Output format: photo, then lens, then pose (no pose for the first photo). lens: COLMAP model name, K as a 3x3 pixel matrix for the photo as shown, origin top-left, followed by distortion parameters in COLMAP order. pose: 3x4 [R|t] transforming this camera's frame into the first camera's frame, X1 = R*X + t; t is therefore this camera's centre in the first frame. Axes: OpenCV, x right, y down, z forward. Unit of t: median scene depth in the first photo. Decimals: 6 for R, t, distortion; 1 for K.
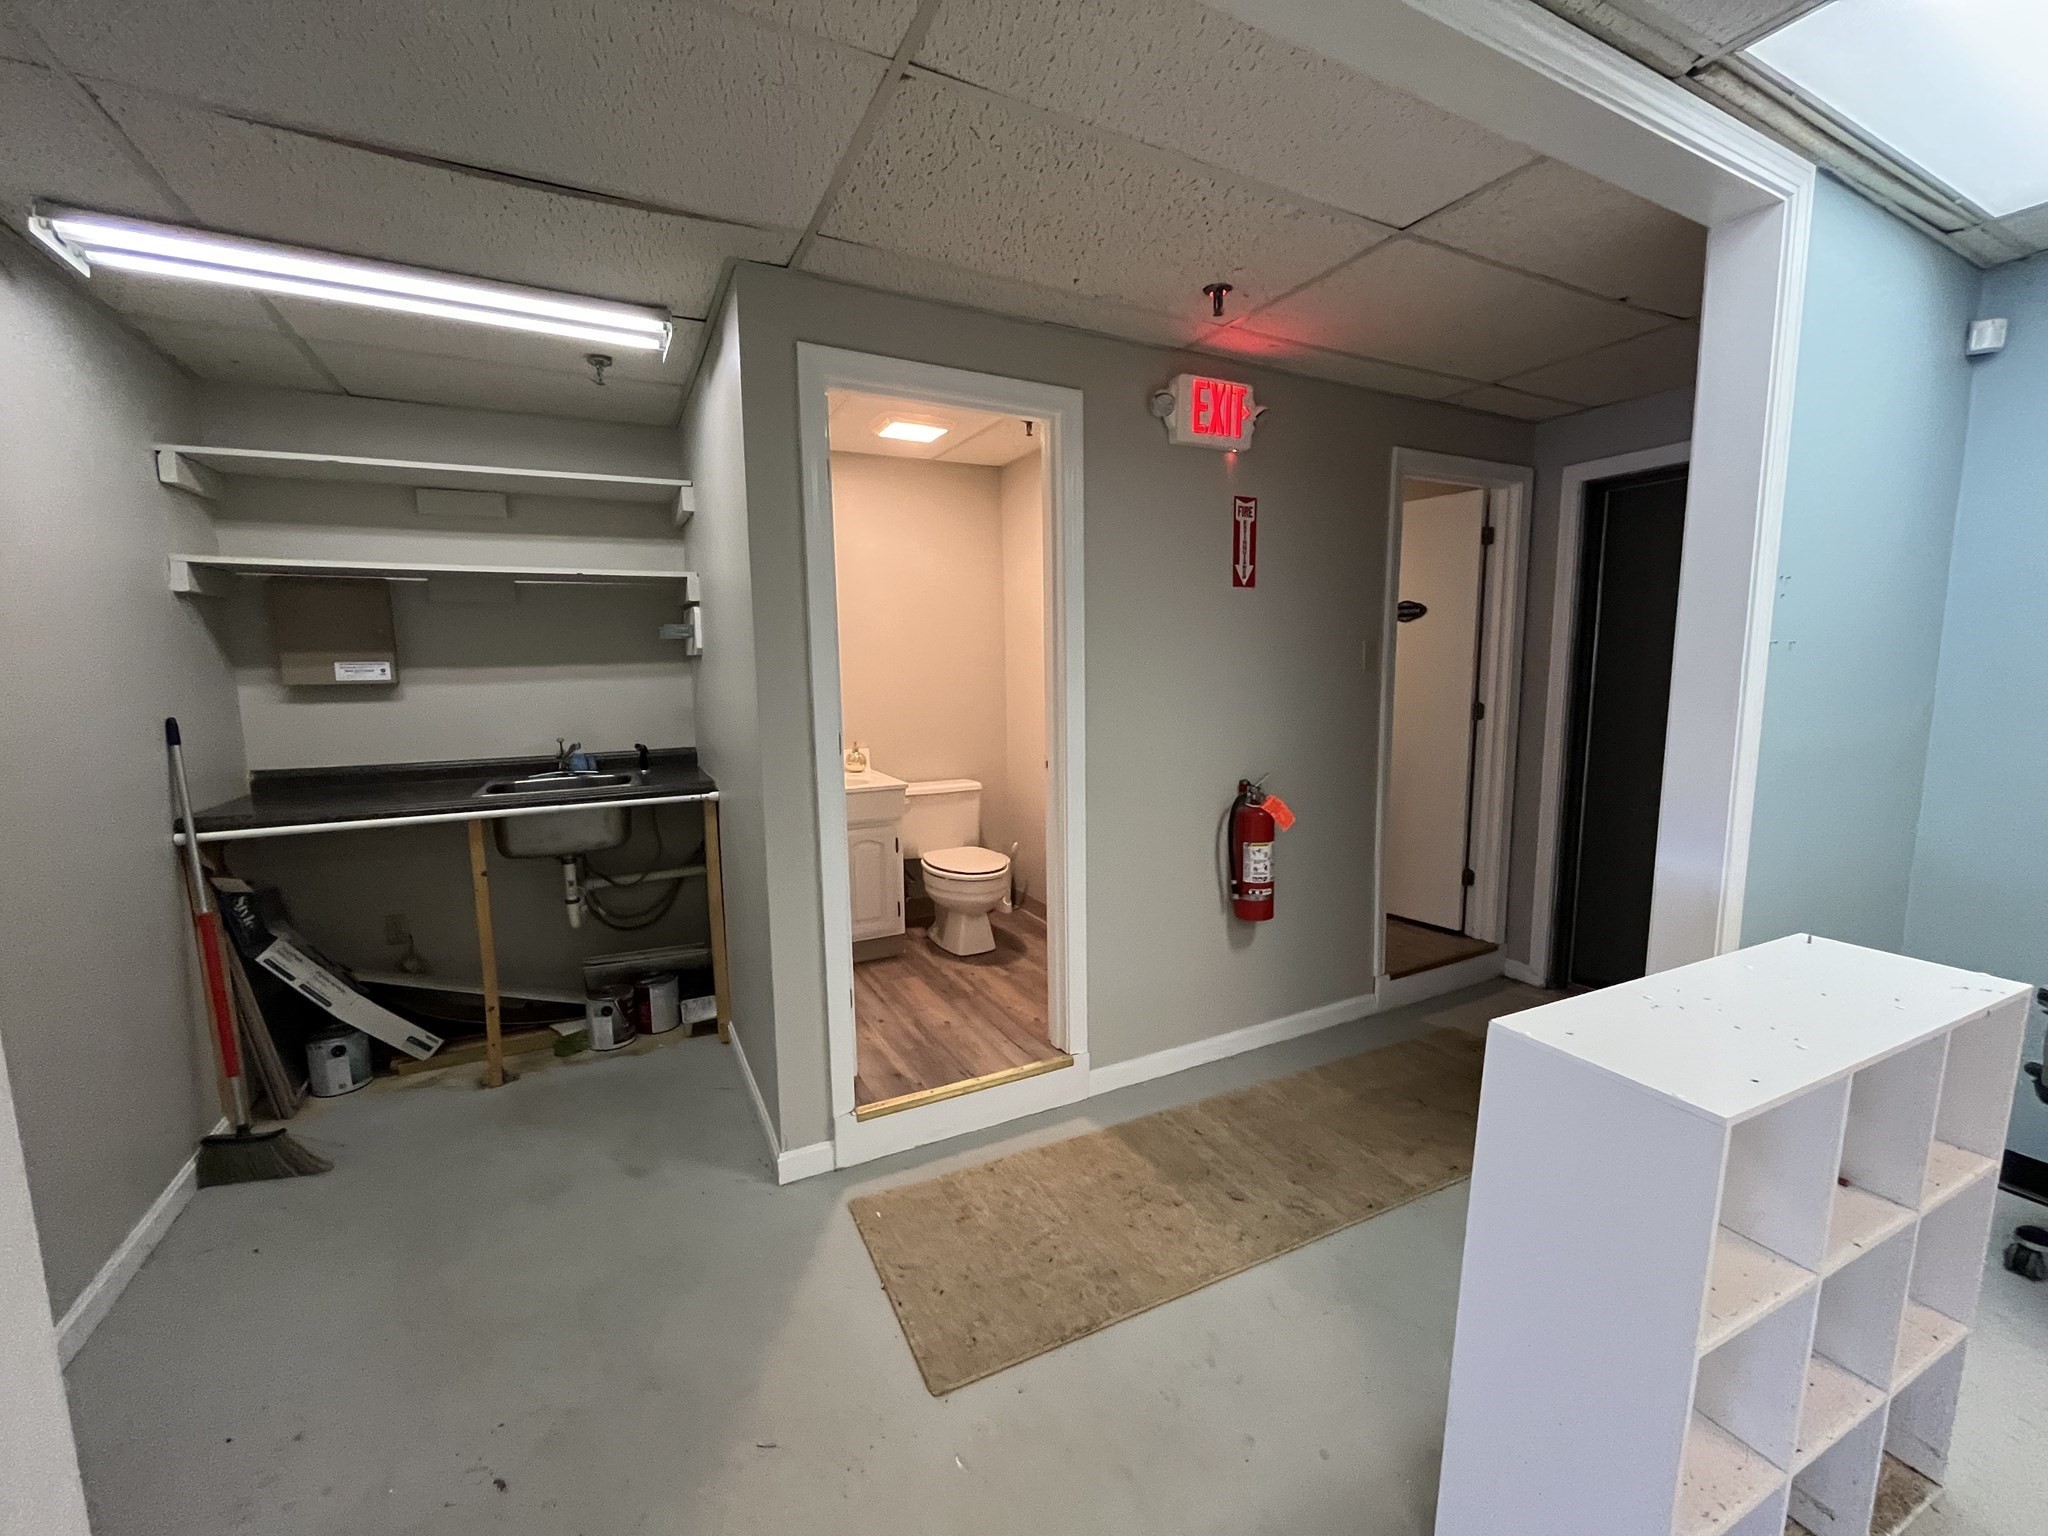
lens RADIAL K [[833.7, 0, 1023.1], [0, 833.7, 775.9], [0, 0, 1]] dist [-0.005543, 0.000950]
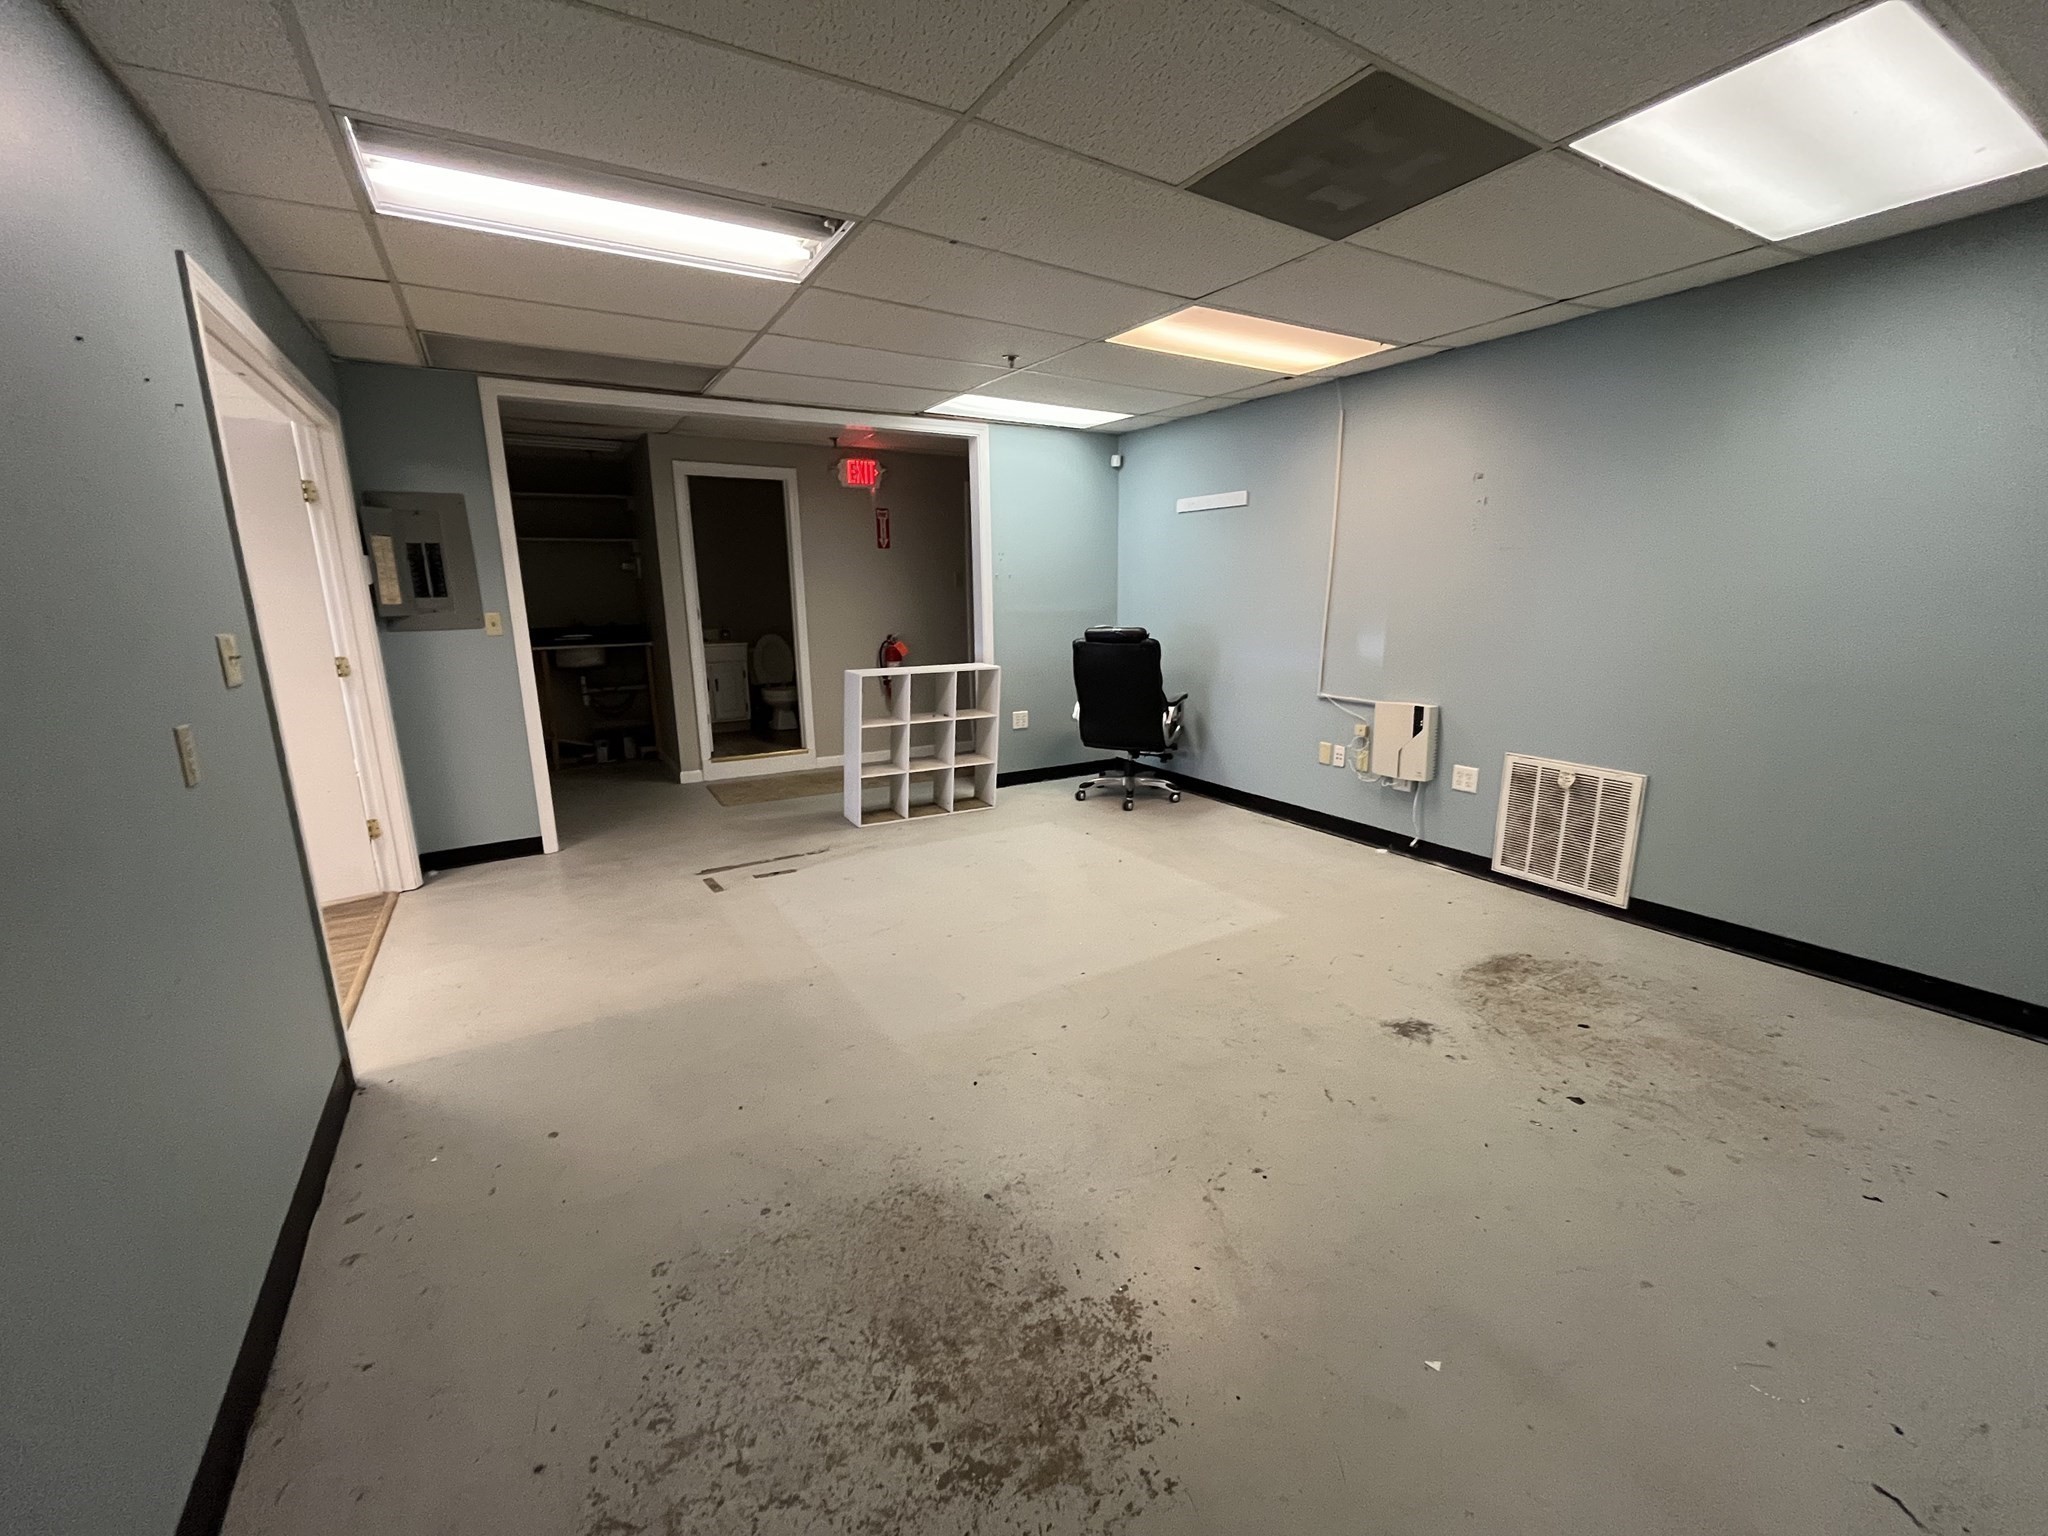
lens RADIAL K [[833.7, 0, 1027.9], [0, 833.7, 772.1], [0, 0, 1]] dist [-0.005543, 0.000950]
pose [[0.998171, -0.011802, 0.059292, 0.469302], [0.006561, 0.996115, 0.087823, 0.168262], [-0.060098, -0.087273, 0.994370, -1.220342]]
